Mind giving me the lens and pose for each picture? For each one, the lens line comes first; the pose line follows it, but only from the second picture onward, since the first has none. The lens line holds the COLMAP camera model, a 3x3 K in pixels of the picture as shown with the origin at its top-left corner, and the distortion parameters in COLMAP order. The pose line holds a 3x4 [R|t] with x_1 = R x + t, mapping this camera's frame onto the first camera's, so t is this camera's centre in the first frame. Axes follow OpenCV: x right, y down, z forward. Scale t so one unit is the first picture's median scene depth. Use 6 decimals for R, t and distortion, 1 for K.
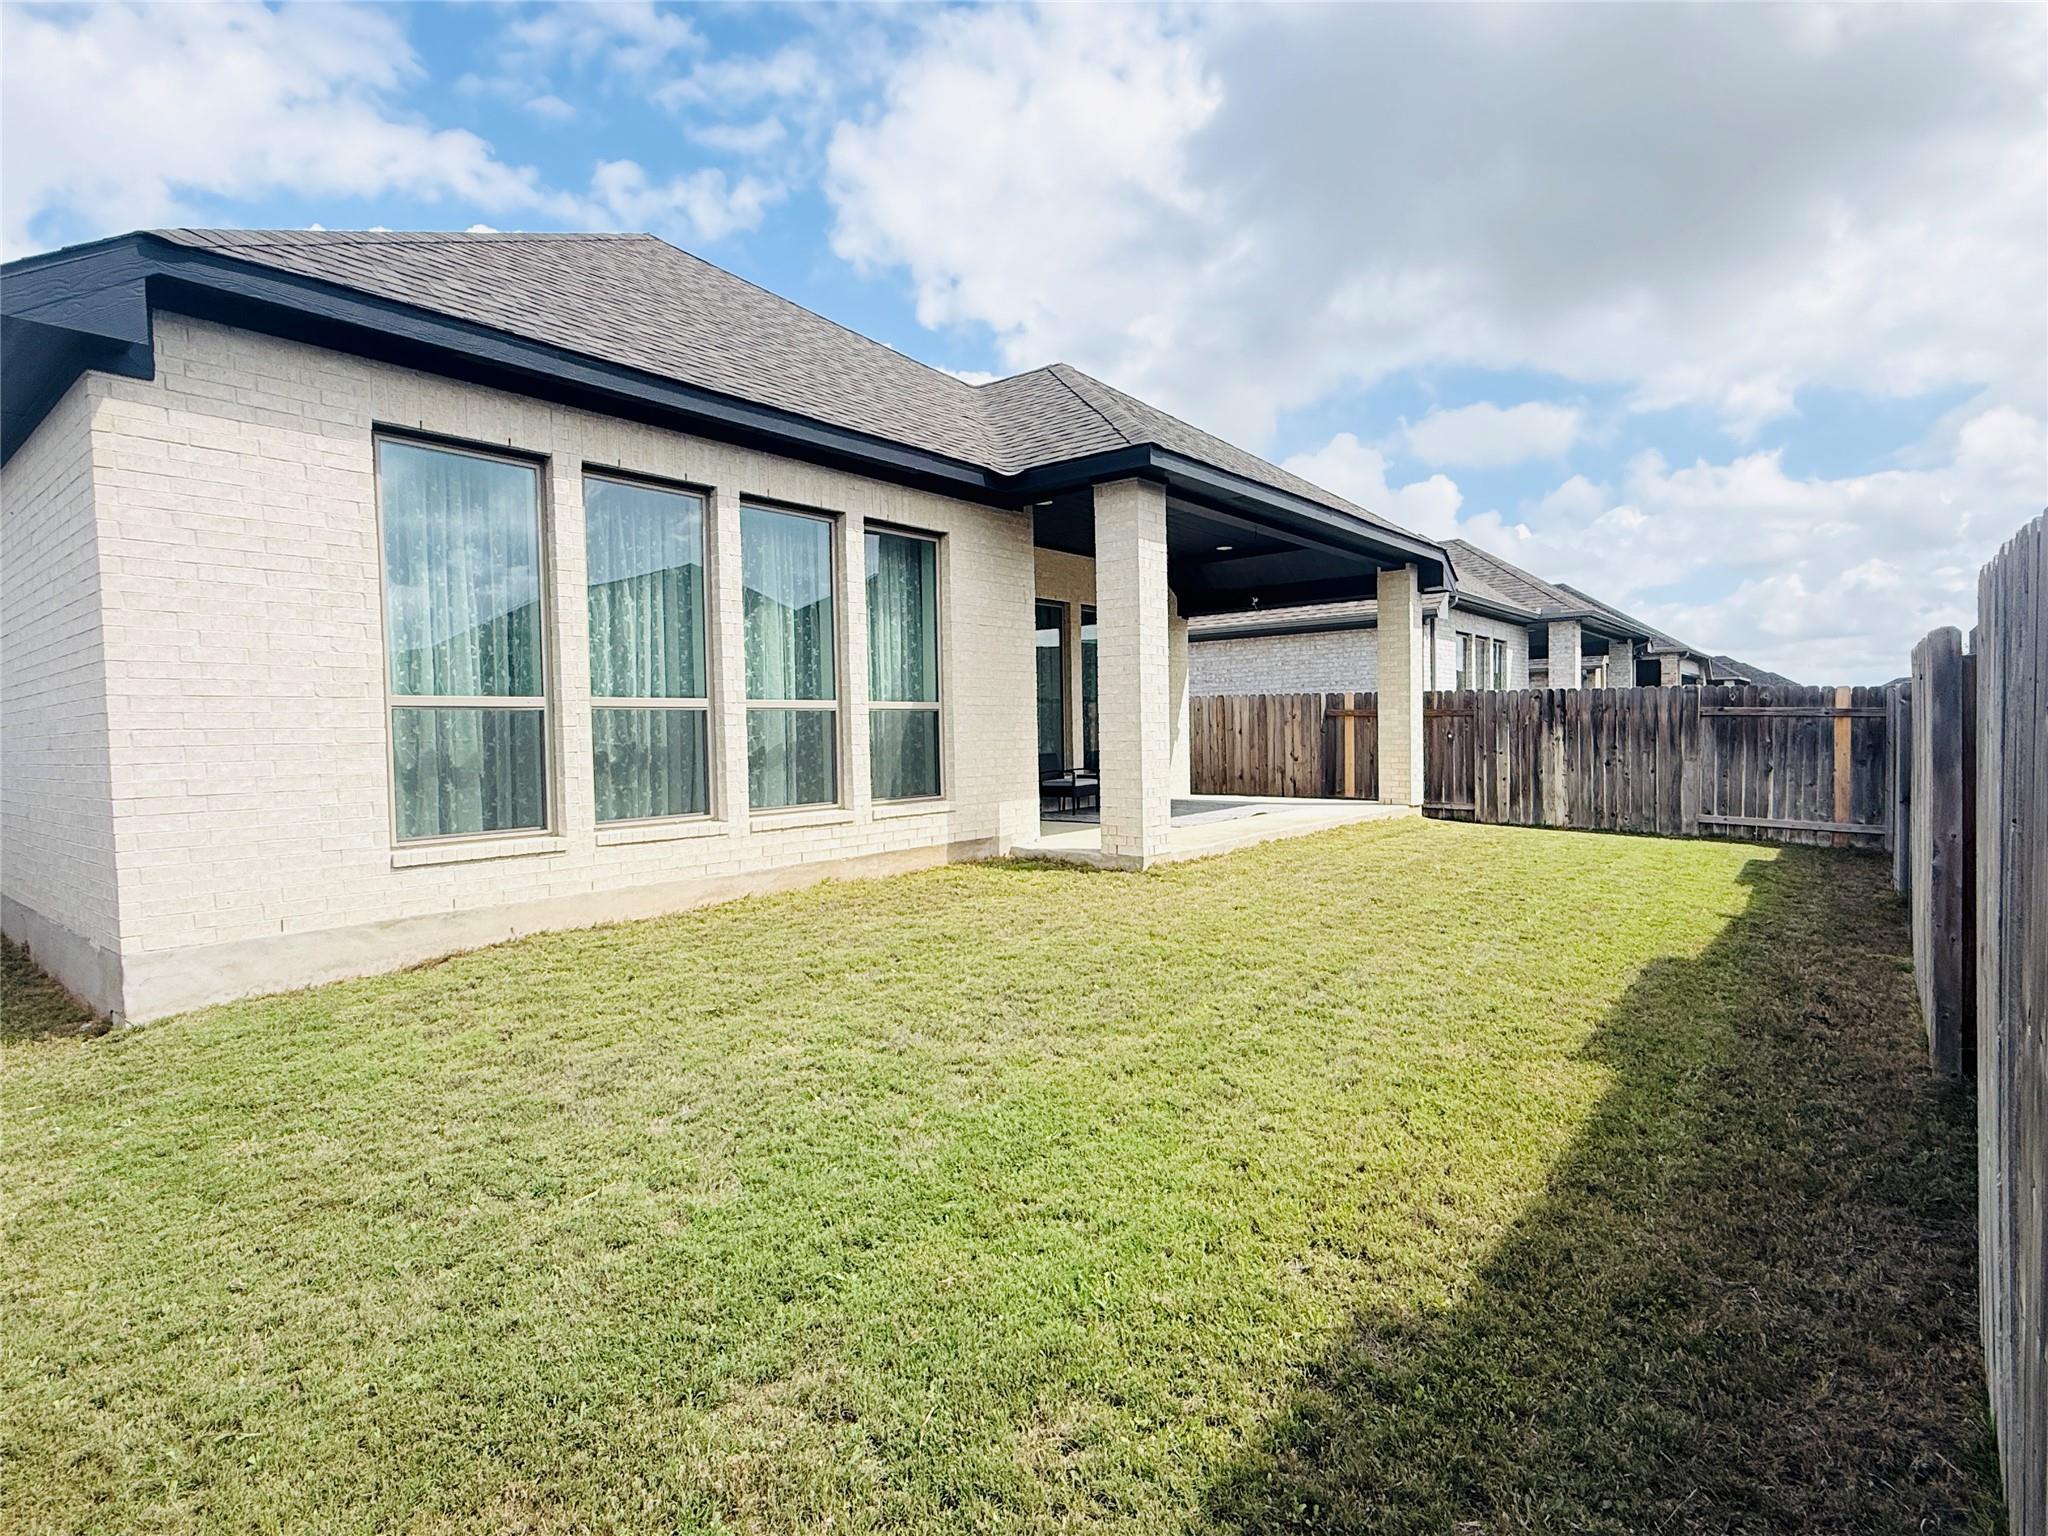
lens RADIAL K [[1044.7, 0, 1024.0], [0, 1044.7, 768.0], [0, 0, 1]] dist [-0.000079, -0.000171]
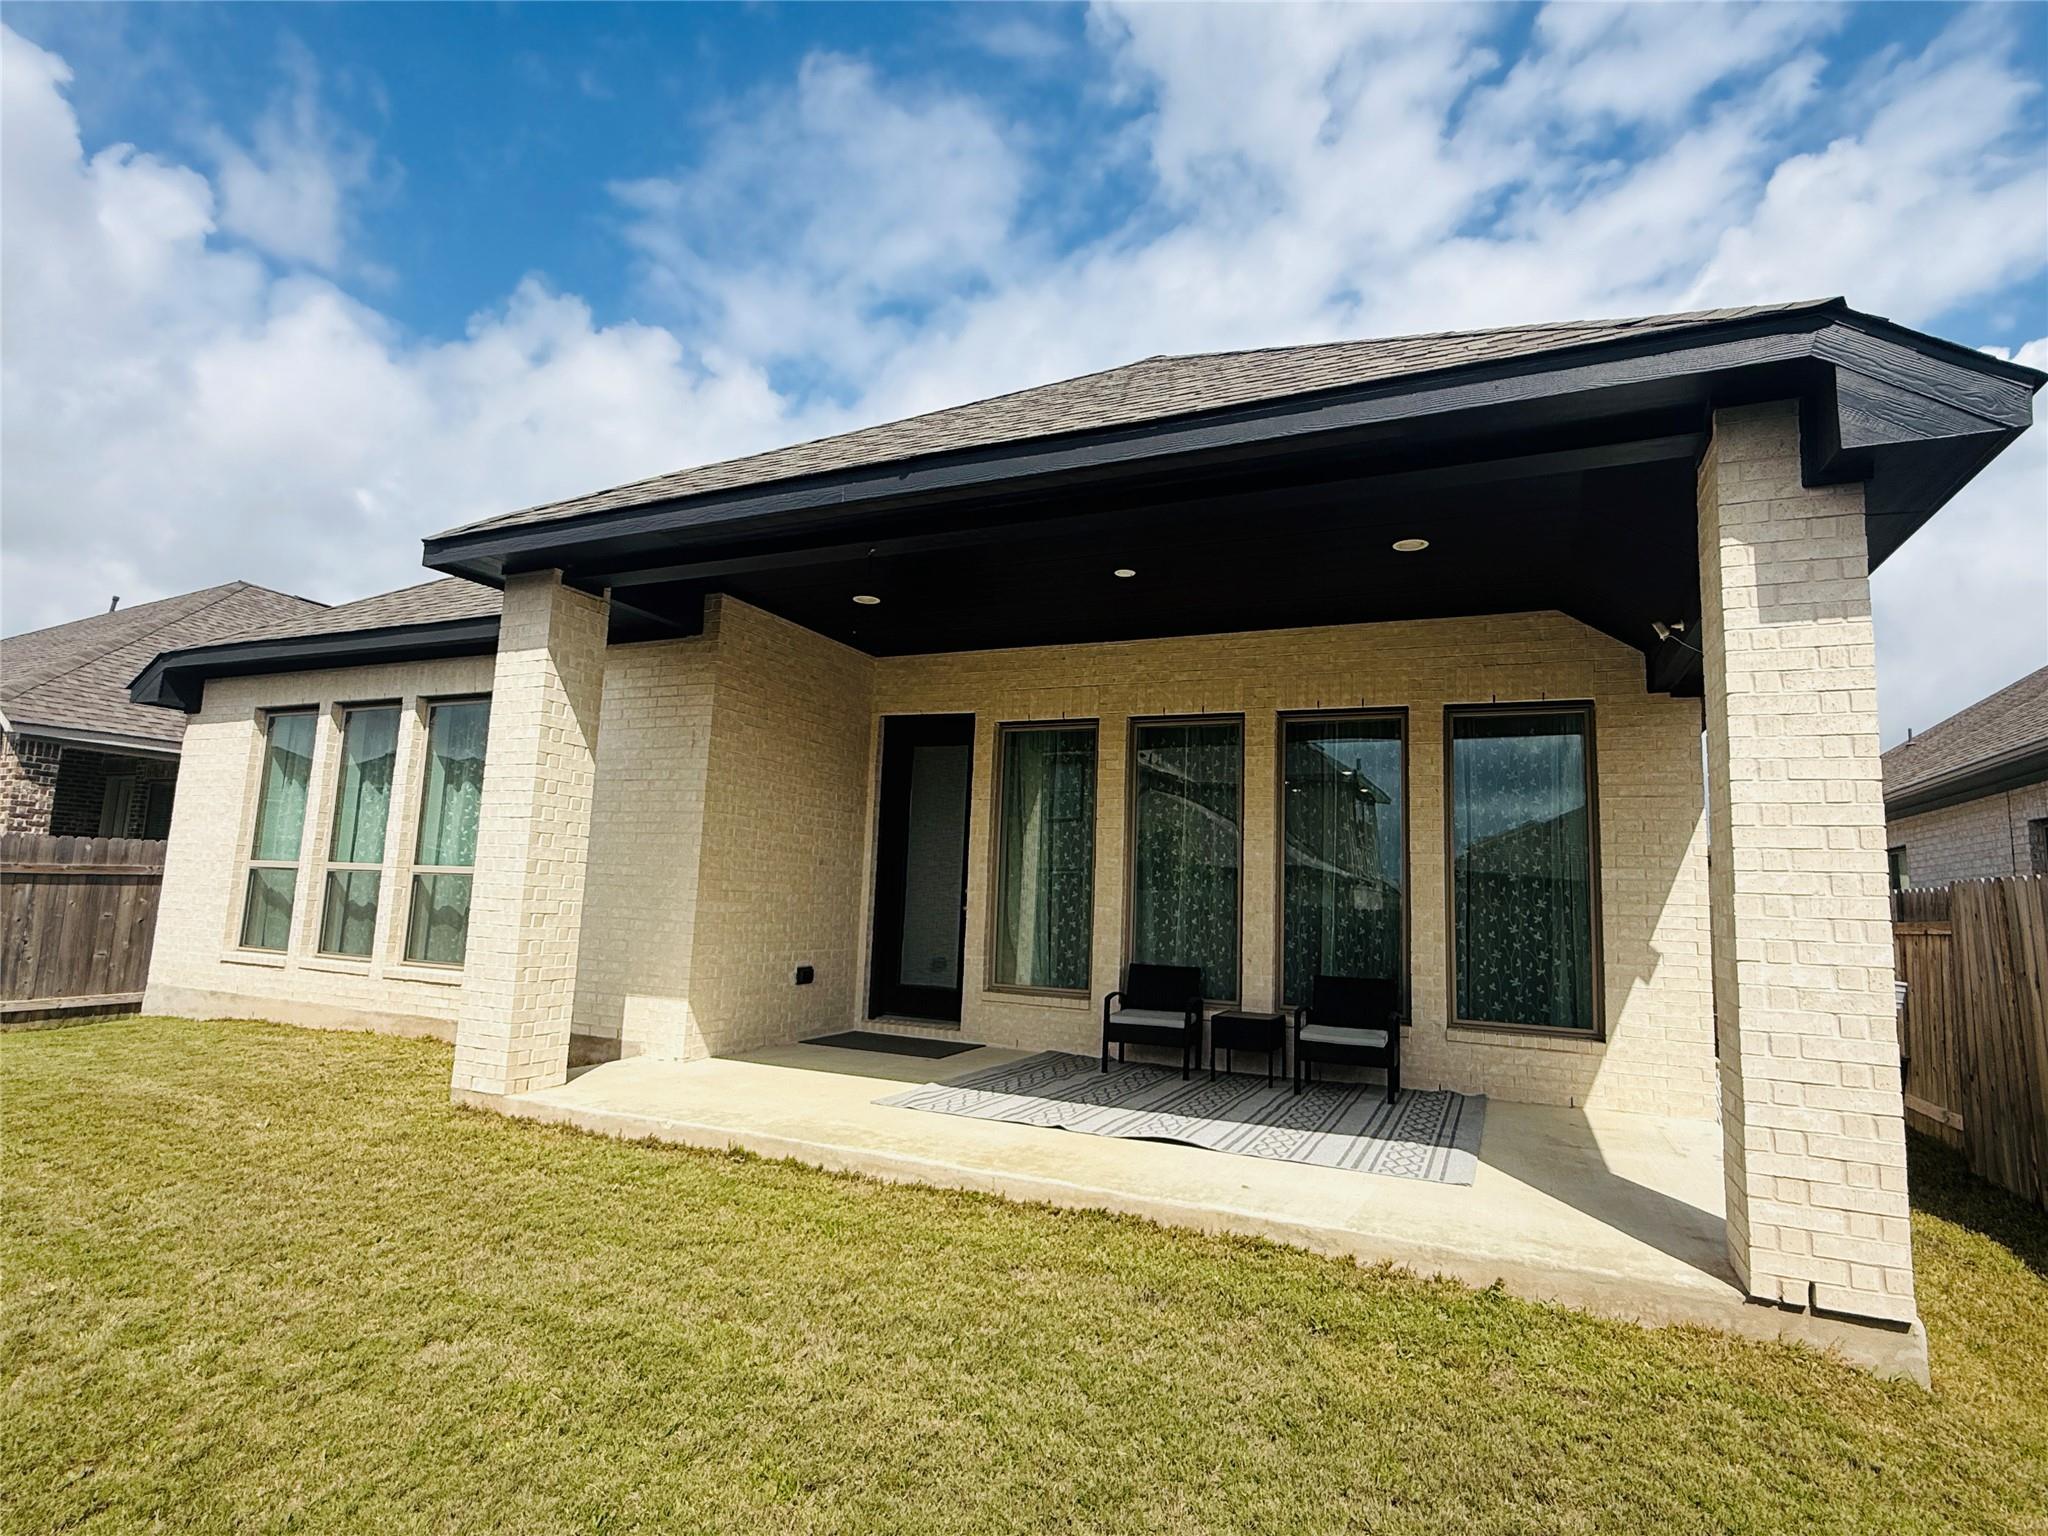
lens RADIAL K [[1044.7, 0, 1024.0], [0, 1044.7, 768.0], [0, 0, 1]] dist [-0.000079, -0.000171]
pose [[0.253082, -0.104627, -0.961770, 1.086250], [-0.082111, 0.988225, -0.129112, -0.079875], [0.963954, 0.111648, 0.241511, 1.394439]]
